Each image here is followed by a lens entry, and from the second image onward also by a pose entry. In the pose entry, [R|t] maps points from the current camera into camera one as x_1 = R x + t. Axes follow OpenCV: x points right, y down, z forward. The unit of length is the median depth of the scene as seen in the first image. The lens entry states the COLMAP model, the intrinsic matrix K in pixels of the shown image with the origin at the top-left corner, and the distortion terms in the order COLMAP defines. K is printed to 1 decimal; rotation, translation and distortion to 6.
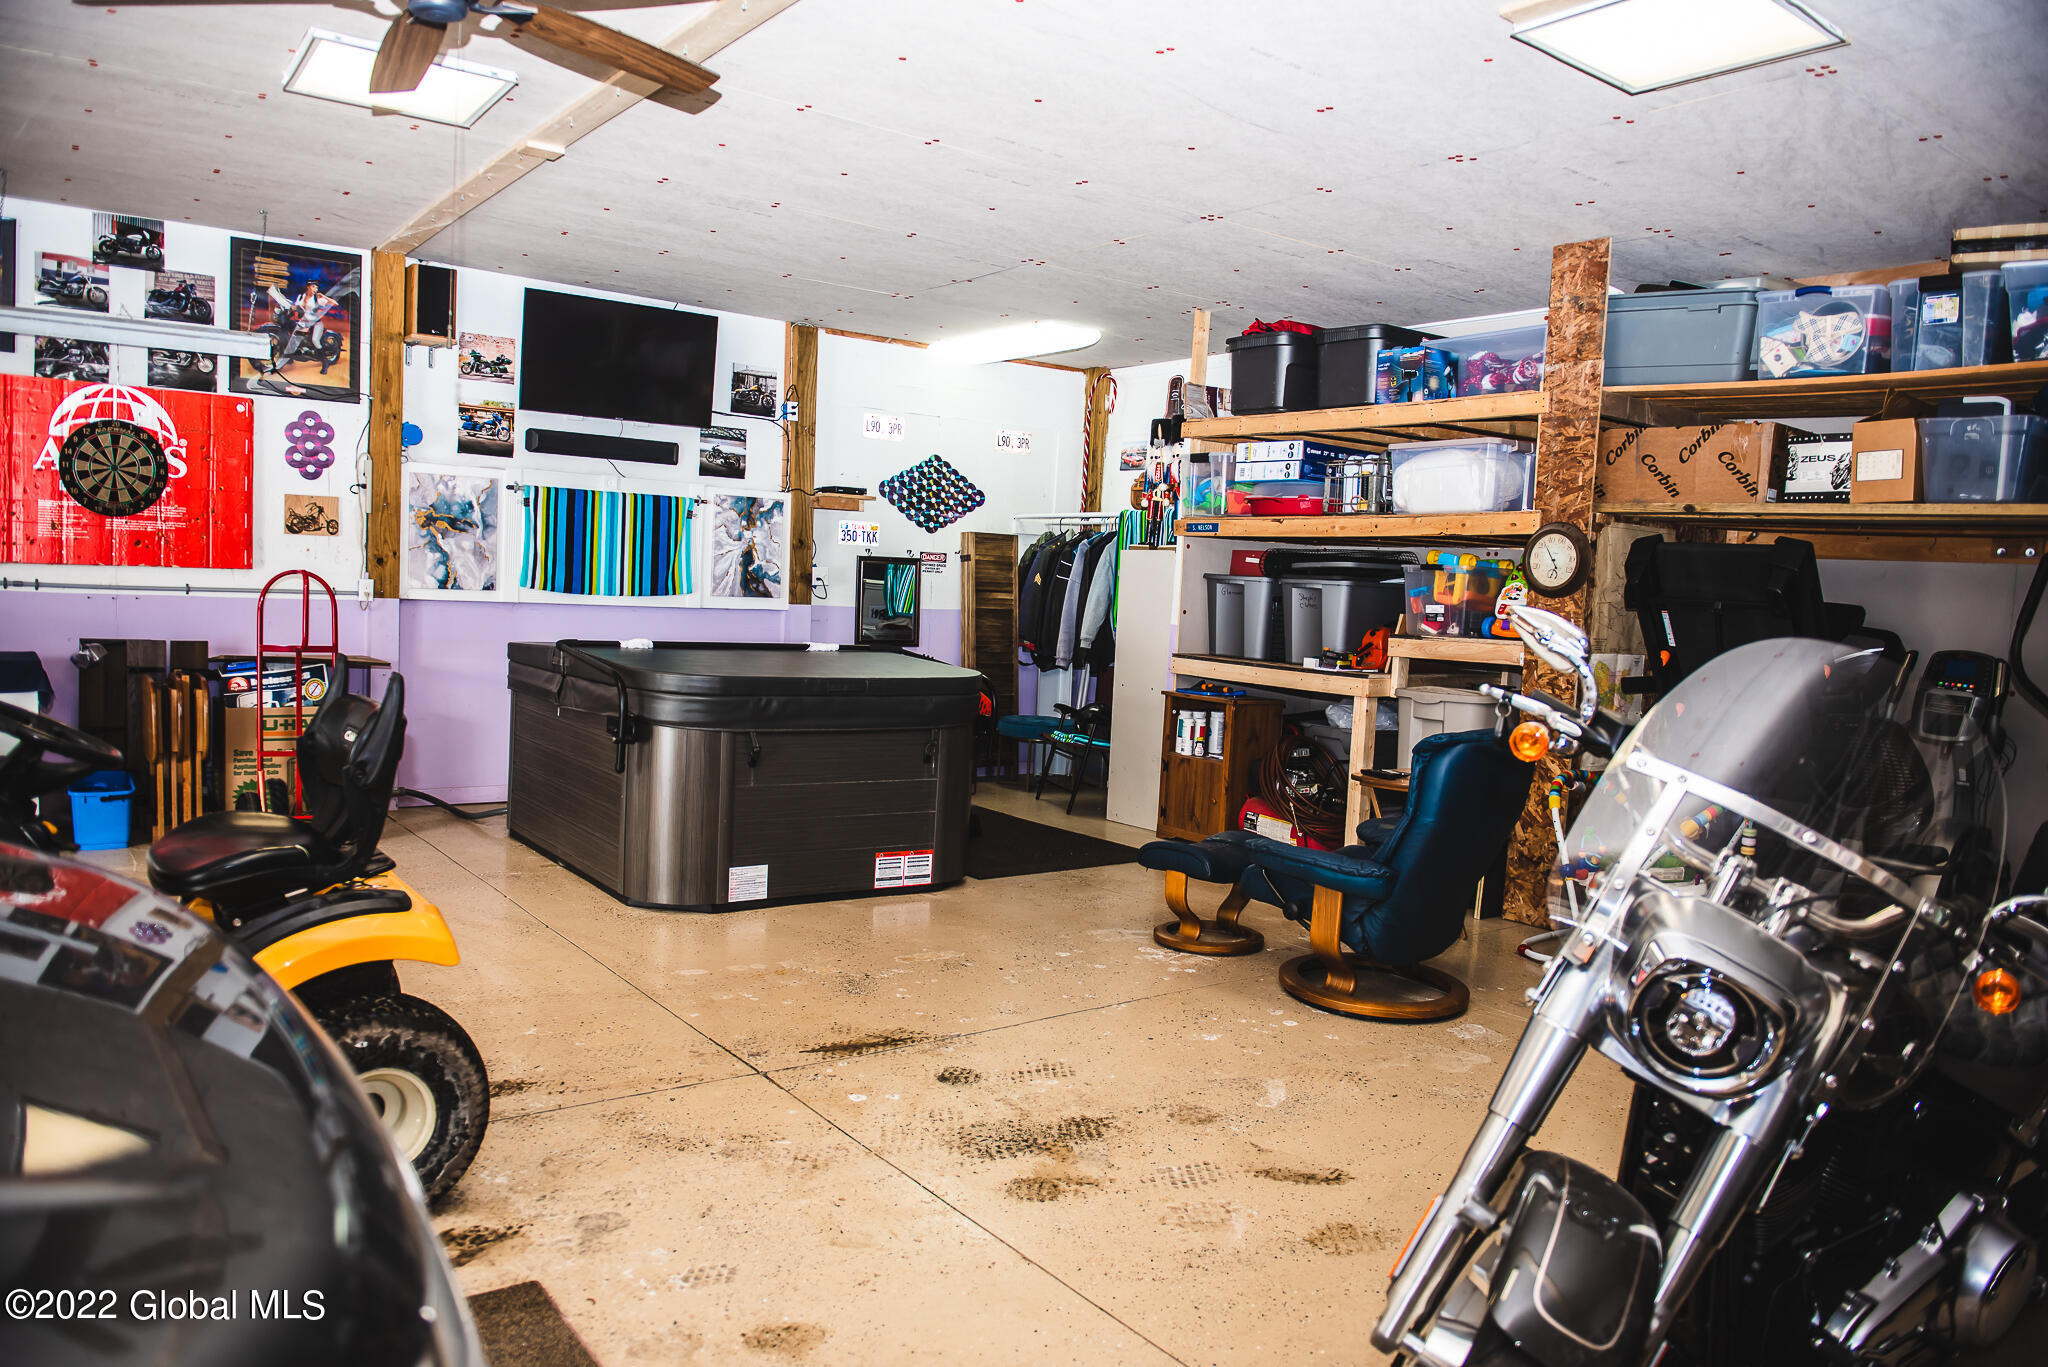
lens RADIAL K [[1399.5, 0, 1025.4], [0, 1399.5, 693.4], [0, 0, 1]] dist [-0.047396, -0.007285]
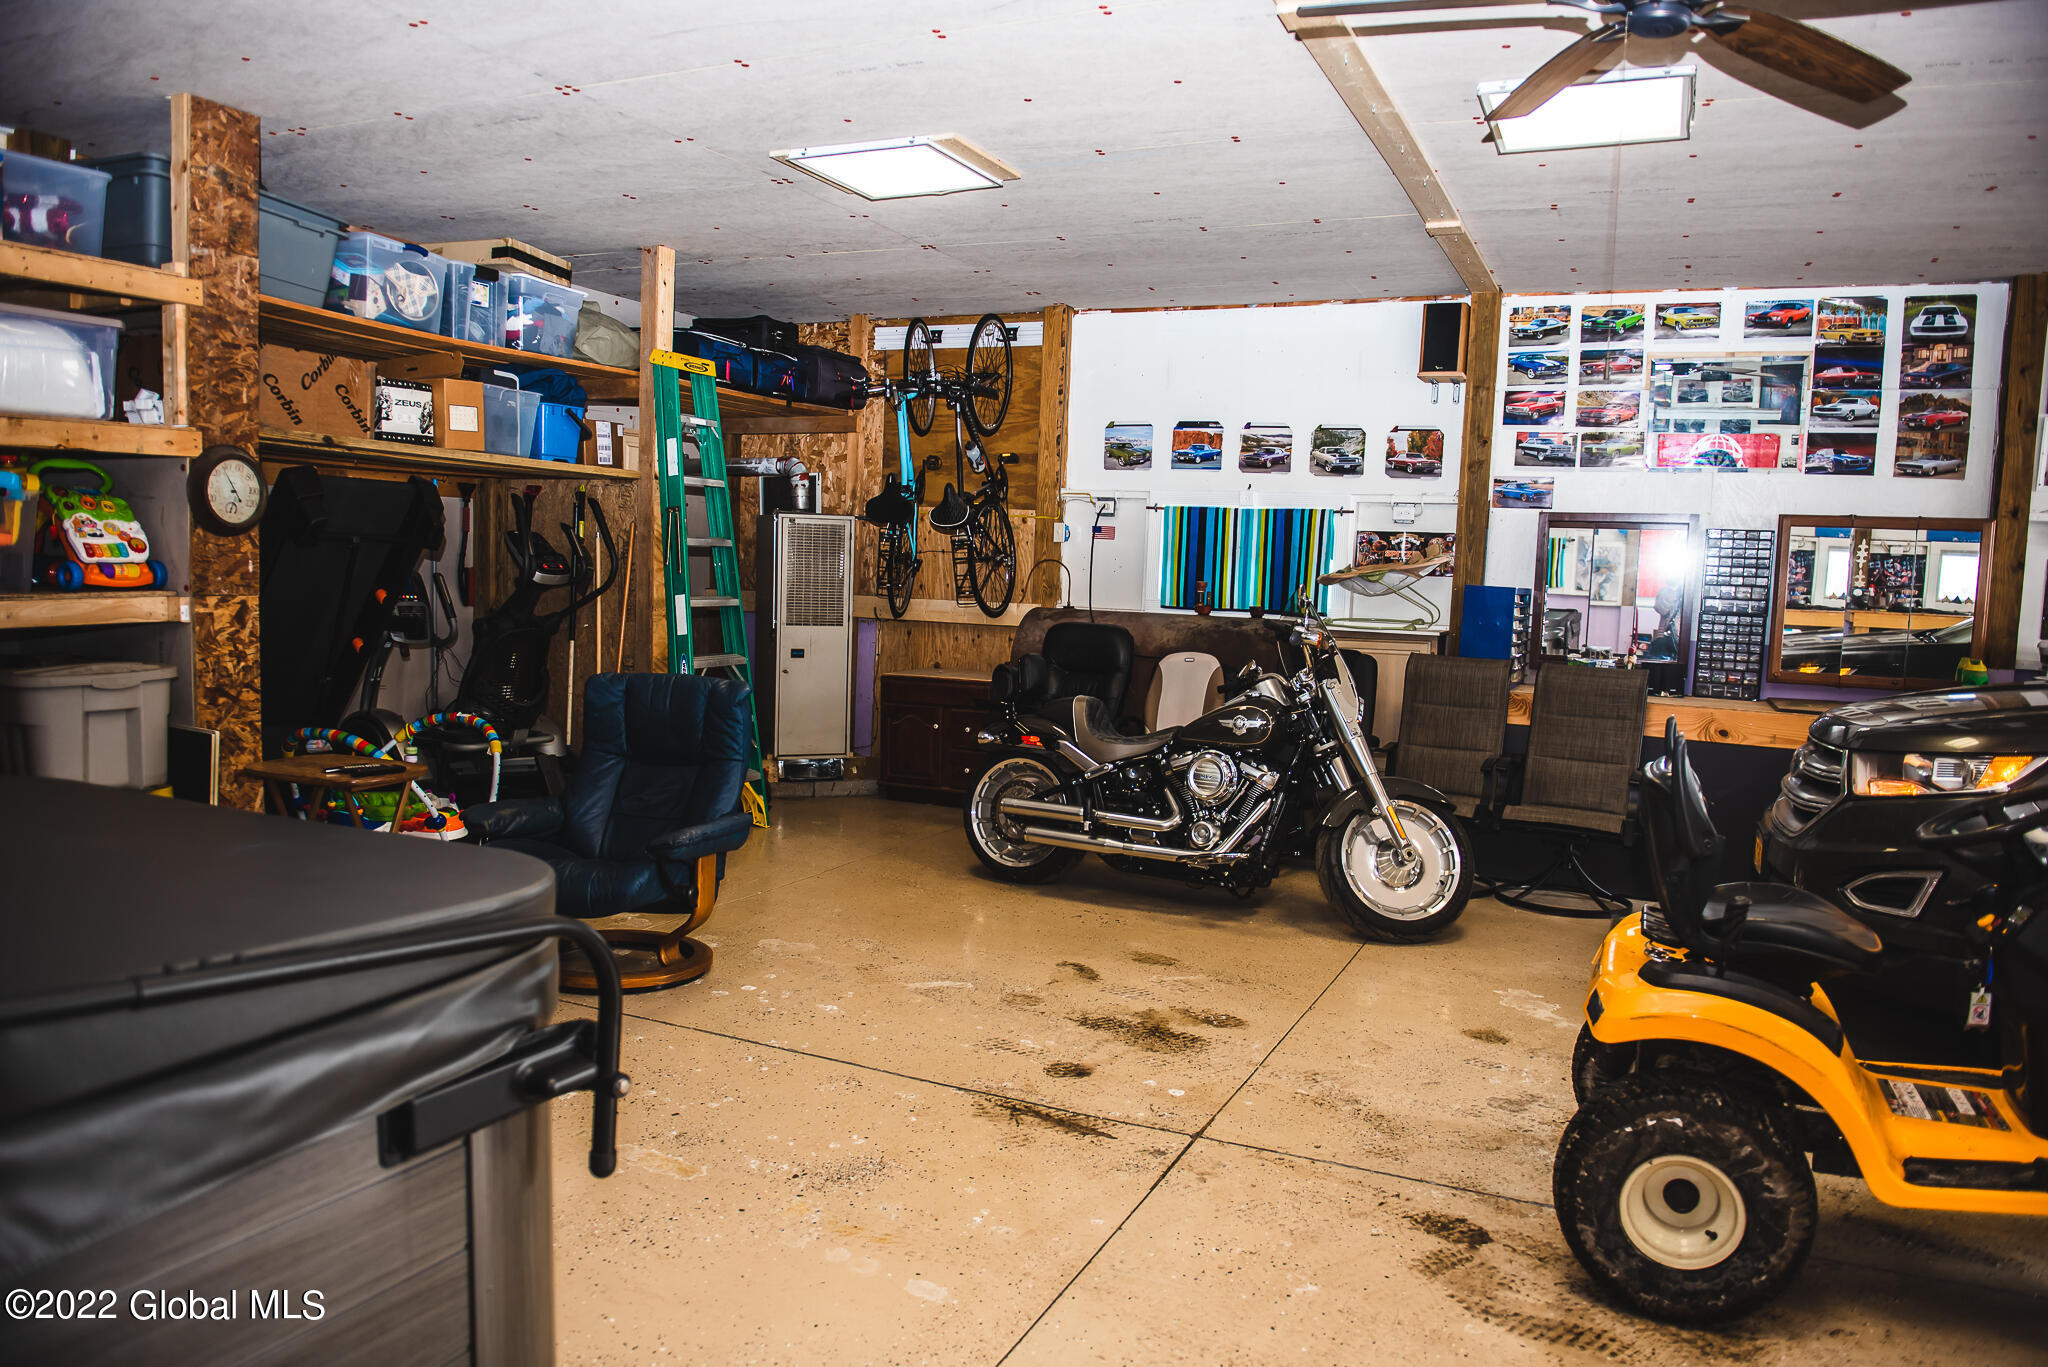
lens RADIAL K [[1399.5, 0, 1025.4], [0, 1399.5, 693.4], [0, 0, 1]] dist [-0.047396, -0.007285]
pose [[-0.468300, -0.147928, 0.871098, -0.536520], [0.011895, 0.984741, 0.173621, -0.105619], [-0.883489, 0.091669, -0.459395, 0.897651]]
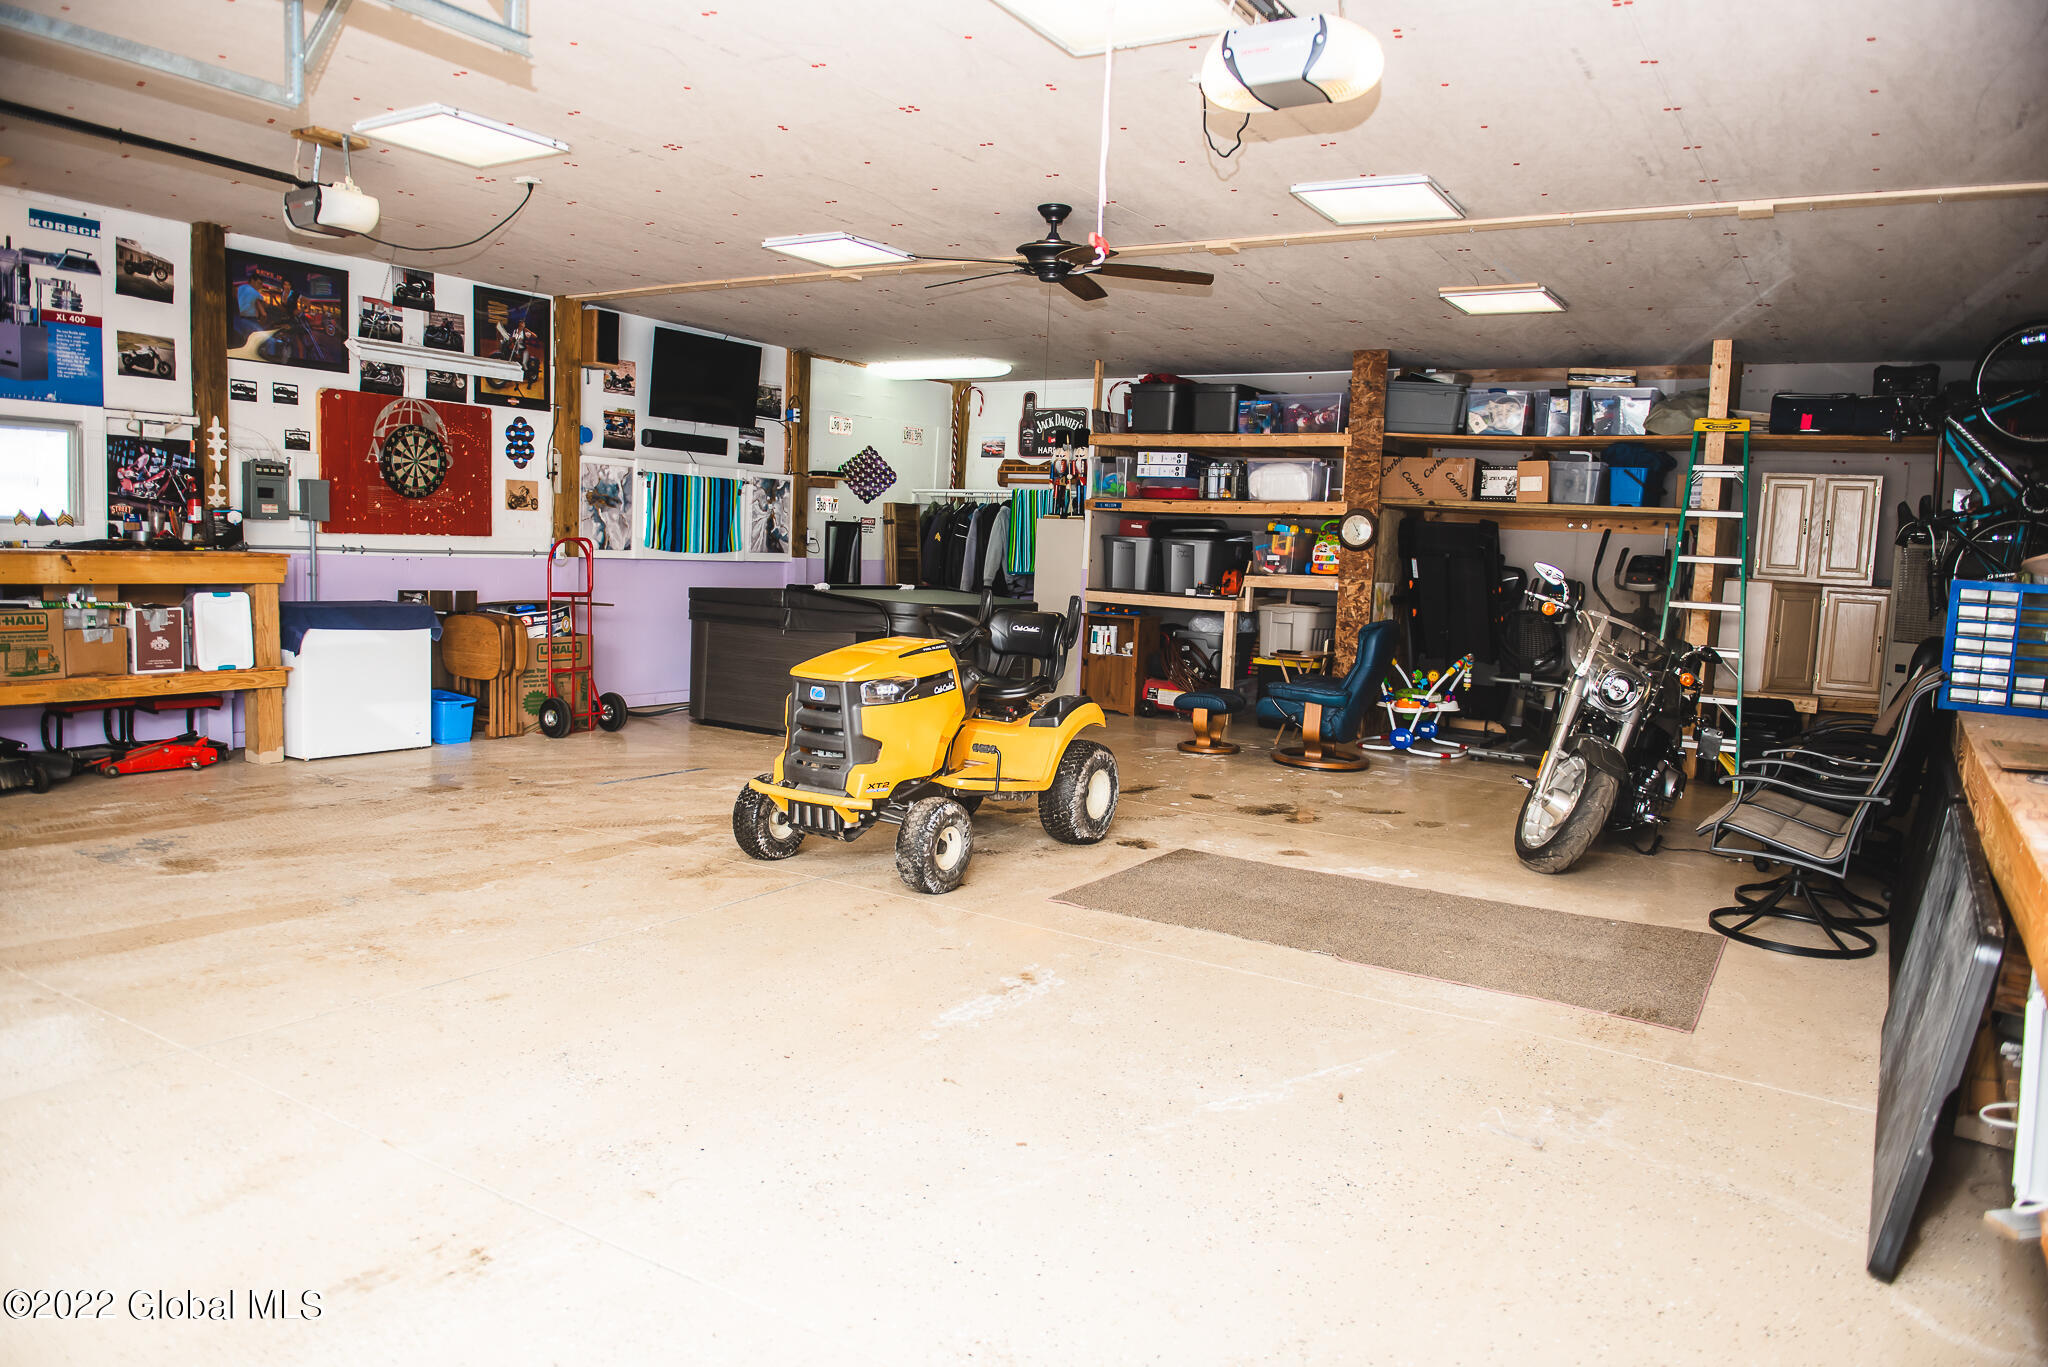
lens RADIAL K [[1399.5, 0, 1025.4], [0, 1399.5, 693.4], [0, 0, 1]] dist [-0.047396, -0.007285]
pose [[0.935118, -0.043877, 0.351611, -0.603414], [0.029250, 0.998476, 0.046807, 0.015230], [-0.353128, -0.033485, 0.934975, -0.484658]]
